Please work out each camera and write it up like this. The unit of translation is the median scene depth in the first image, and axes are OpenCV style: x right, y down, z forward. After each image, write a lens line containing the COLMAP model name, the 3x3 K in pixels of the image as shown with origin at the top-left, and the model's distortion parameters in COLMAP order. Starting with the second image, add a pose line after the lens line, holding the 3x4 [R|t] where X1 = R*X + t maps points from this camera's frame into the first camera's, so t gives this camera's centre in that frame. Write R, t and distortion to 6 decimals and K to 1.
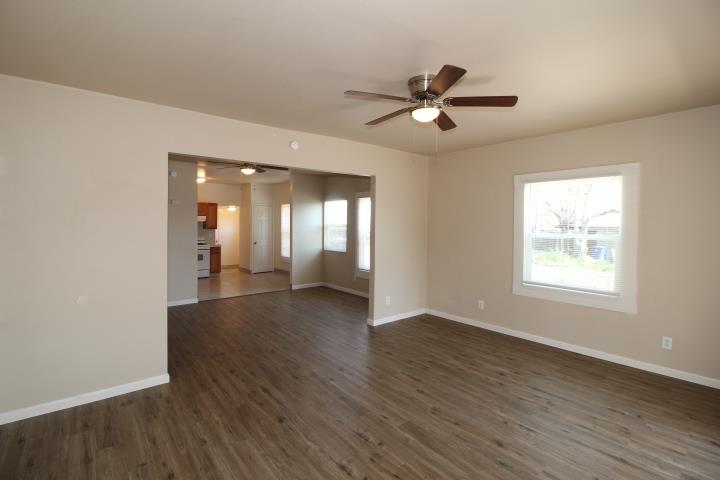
lens RADIAL K [[330.4, 0, 357.2], [0, 330.4, 224.6], [0, 0, 1]] dist [-0.015263, -0.000834]
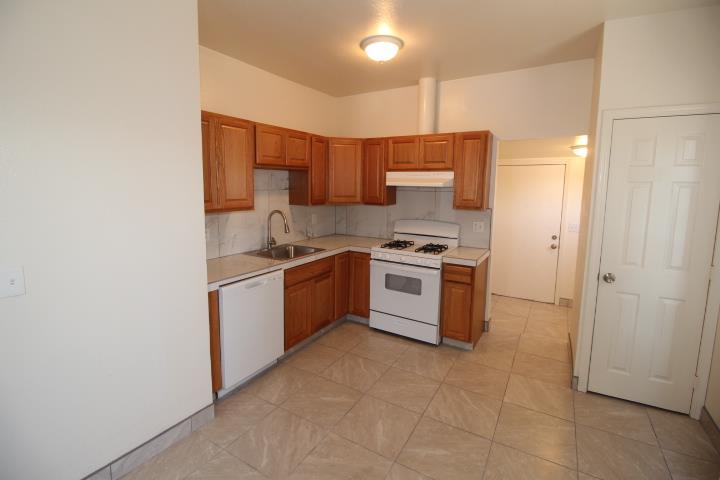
lens RADIAL K [[330.4, 0, 357.2], [0, 330.4, 224.6], [0, 0, 1]] dist [-0.015263, -0.000834]
pose [[0.328758, 0.112183, -0.937727, -0.434351], [-0.012882, 0.993360, 0.114322, -0.022972], [0.944326, -0.025505, 0.328021, 2.173778]]
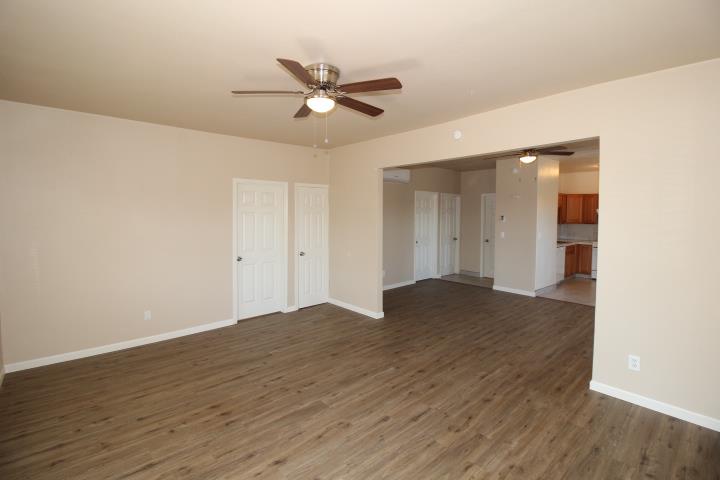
lens RADIAL K [[330.4, 0, 357.2], [0, 330.4, 224.6], [0, 0, 1]] dist [-0.015263, -0.000834]
pose [[0.040197, 0.027809, -0.998805, 0.878958], [-0.015046, 0.999516, 0.027223, 0.000952], [0.999078, 0.013934, 0.040596, 0.783710]]
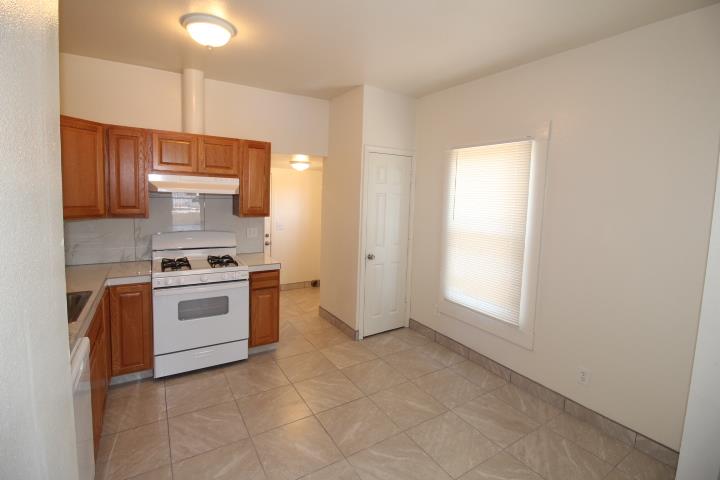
lens RADIAL K [[330.4, 0, 357.2], [0, 330.4, 224.6], [0, 0, 1]] dist [-0.015263, -0.000834]
pose [[0.989496, 0.035216, -0.140202, -0.795253], [-0.023650, 0.996242, 0.083323, -0.025864], [0.142610, -0.079132, 0.986611, 1.868216]]
